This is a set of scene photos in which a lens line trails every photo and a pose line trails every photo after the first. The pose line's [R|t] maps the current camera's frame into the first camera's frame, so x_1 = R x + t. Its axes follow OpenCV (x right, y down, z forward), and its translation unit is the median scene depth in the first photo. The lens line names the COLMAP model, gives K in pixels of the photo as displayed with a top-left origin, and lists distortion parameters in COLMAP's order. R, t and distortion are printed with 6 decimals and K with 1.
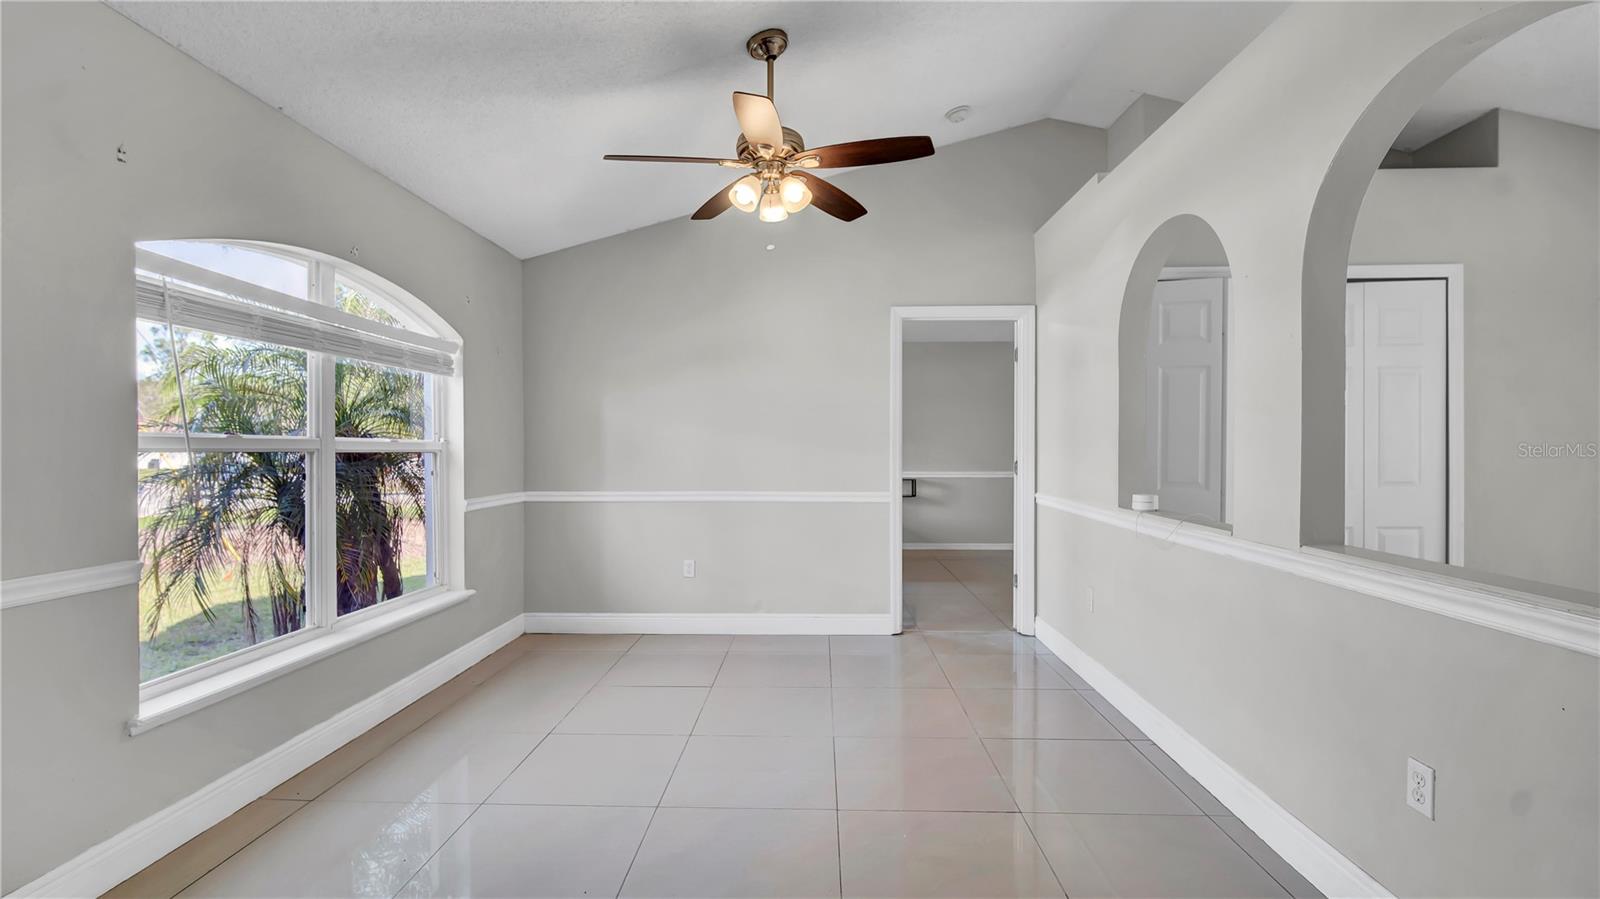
lens RADIAL K [[714.0, 0, 795.2], [0, 714.0, 452.9], [0, 0, 1]] dist [-0.014191, 0.004815]
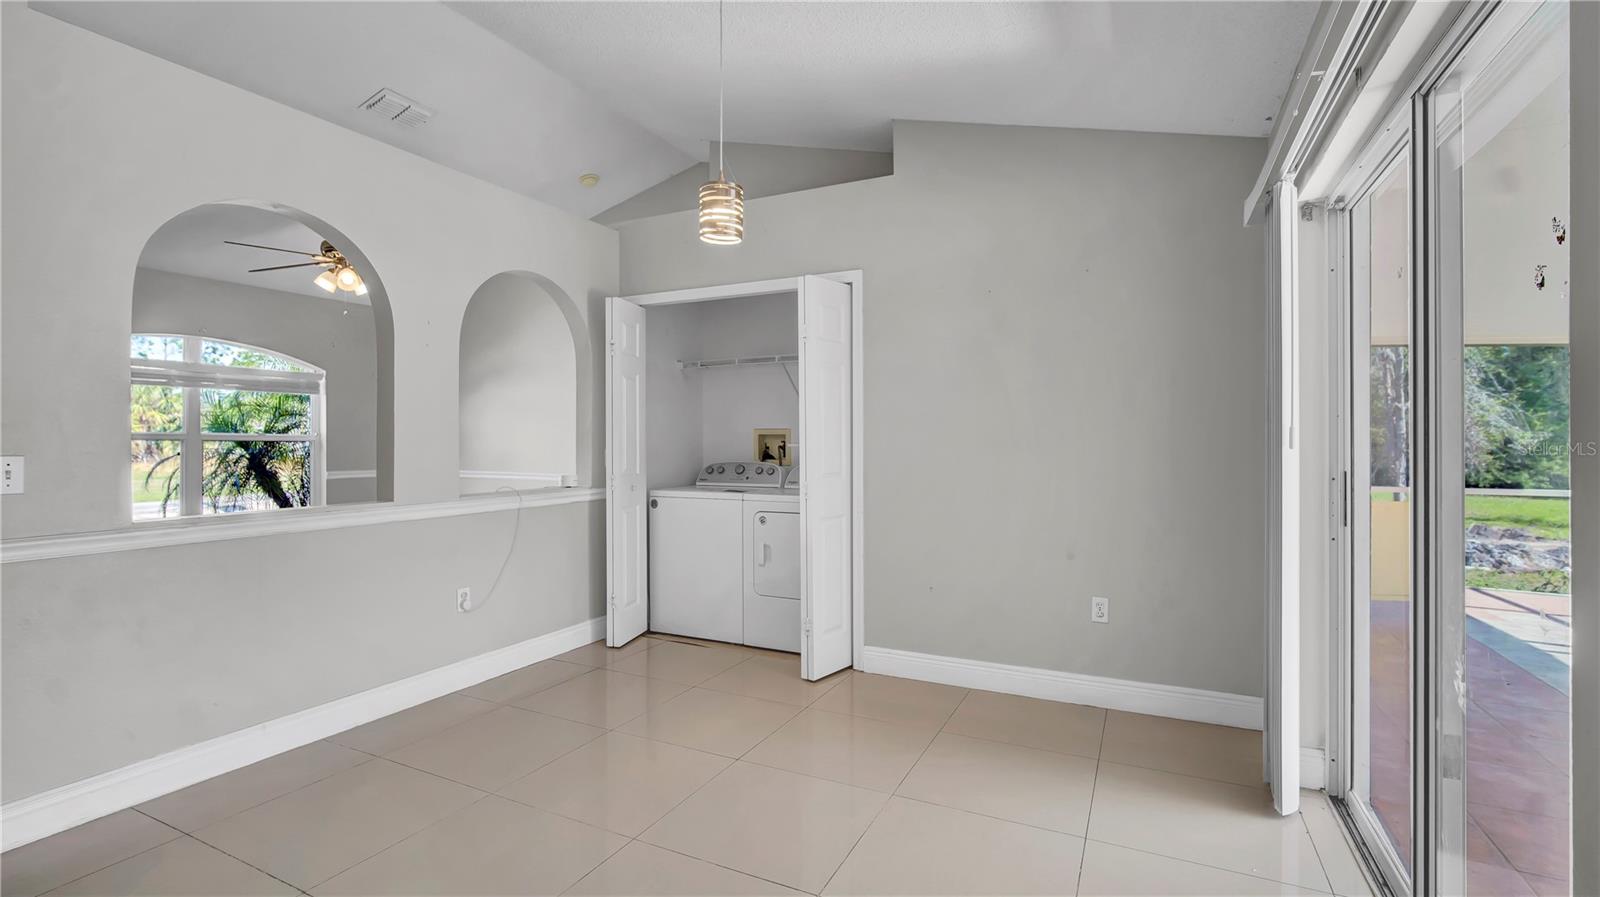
lens RADIAL K [[714.0, 0, 810.6], [0, 714.0, 446.5], [0, 0, 1]] dist [-0.014191, 0.004815]
pose [[0.915297, 0.008721, -0.402685, 1.214713], [-0.013114, 0.999881, -0.008153, 0.008607], [0.402565, 0.012743, 0.915302, -0.020334]]
